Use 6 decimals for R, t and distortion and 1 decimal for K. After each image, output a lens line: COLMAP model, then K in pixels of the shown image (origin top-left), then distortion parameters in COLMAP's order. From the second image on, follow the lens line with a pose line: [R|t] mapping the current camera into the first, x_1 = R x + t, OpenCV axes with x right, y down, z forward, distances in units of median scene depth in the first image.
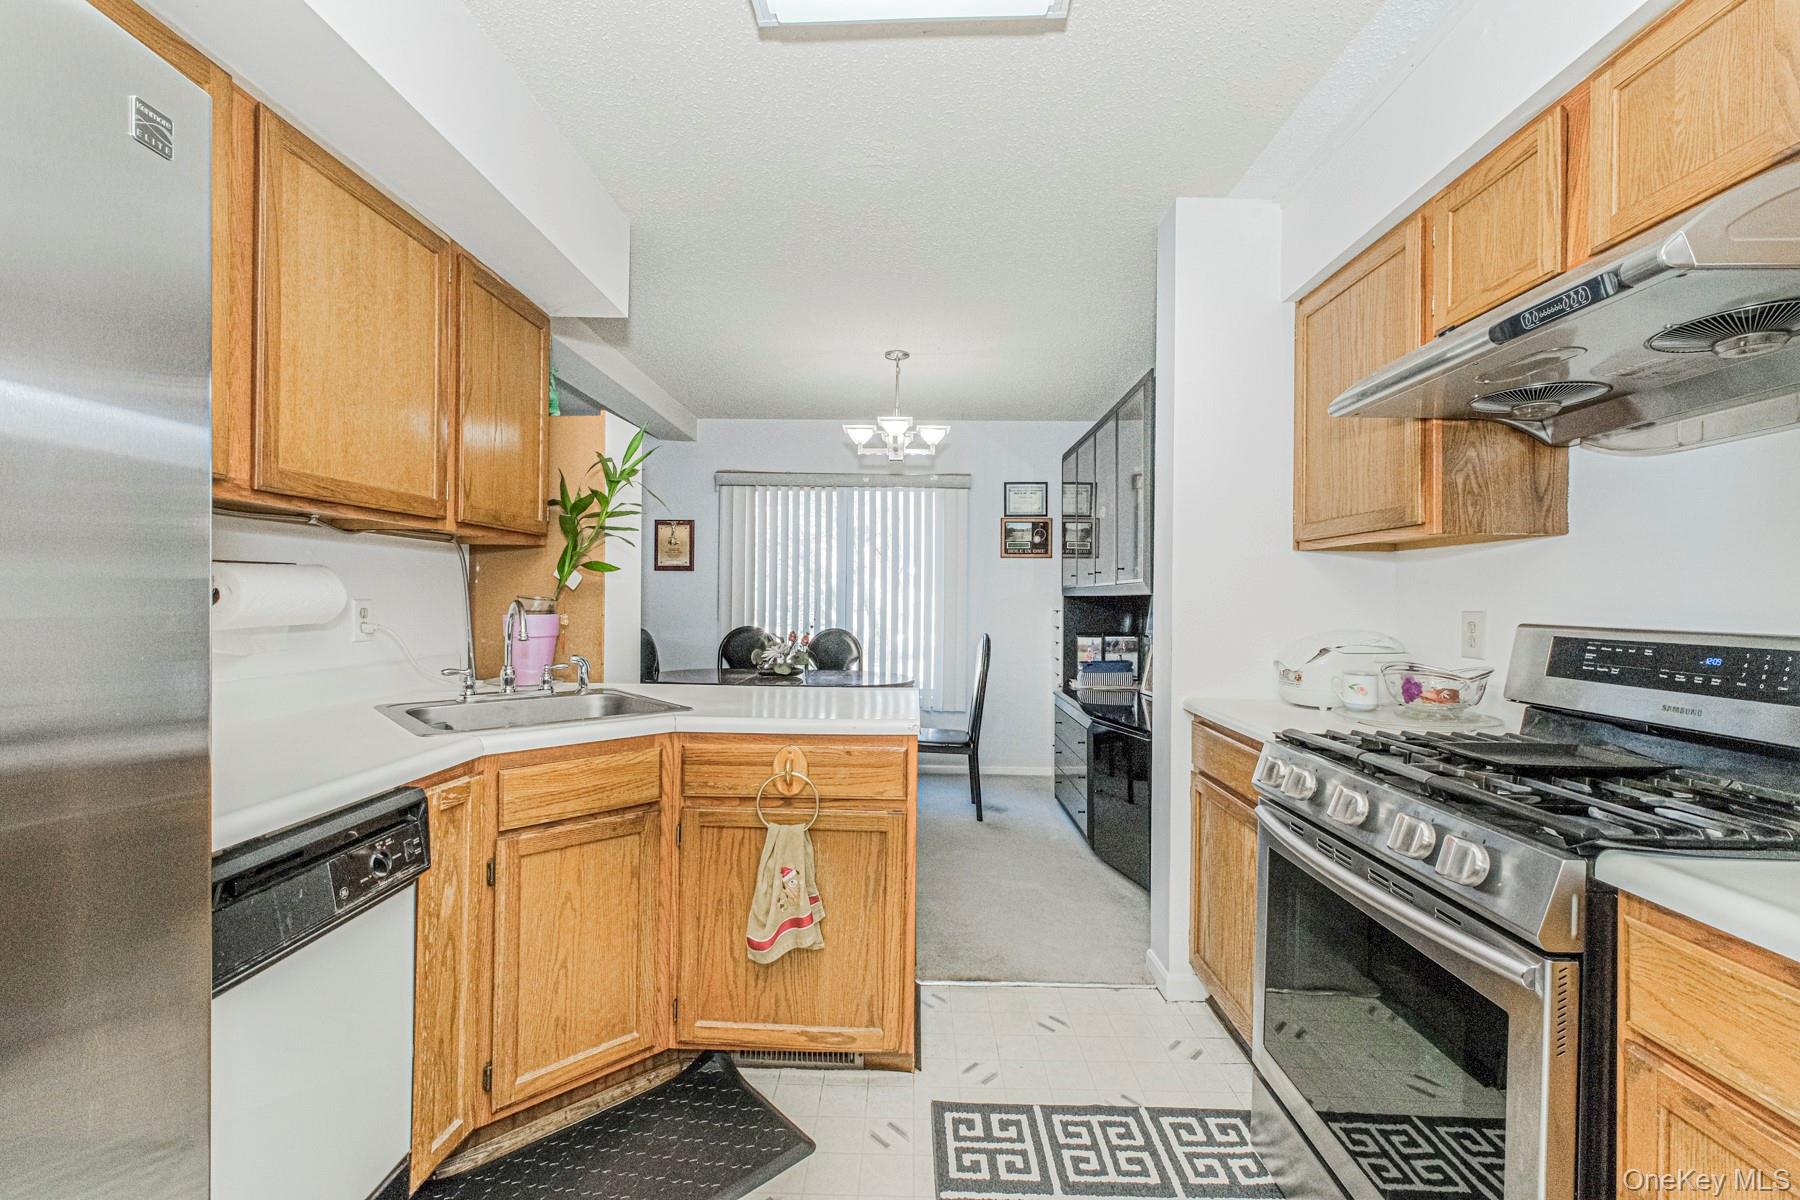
lens RADIAL K [[746.7, 0, 898.7], [0, 746.7, 597.5], [0, 0, 1]] dist [-0.004821, -0.000880]
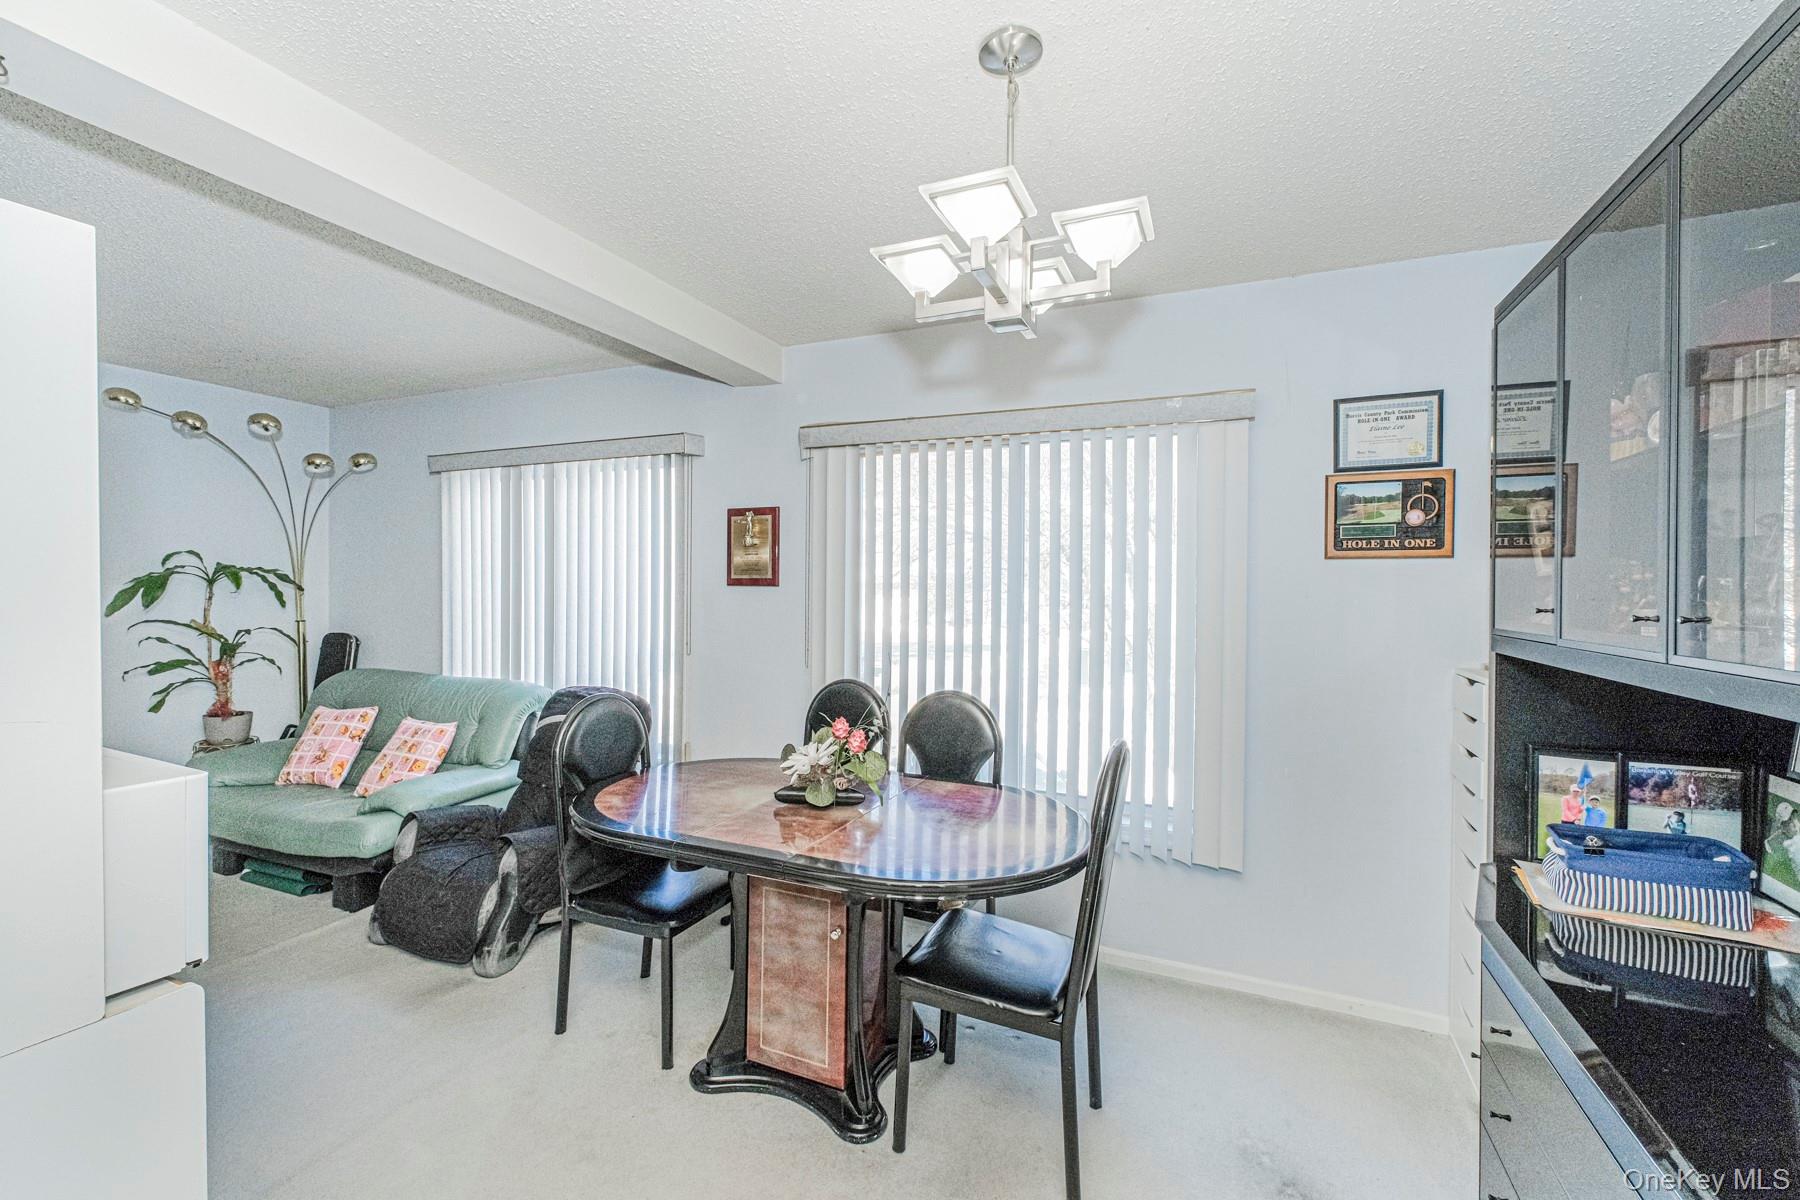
lens RADIAL K [[746.7, 0, 893.2], [0, 746.7, 597.9], [0, 0, 1]] dist [-0.004821, -0.000880]
pose [[0.917955, 0.006153, -0.396636, 0.078792], [-0.006120, 0.999980, 0.001347, -0.029332], [0.396637, 0.001191, 0.917975, 0.490497]]
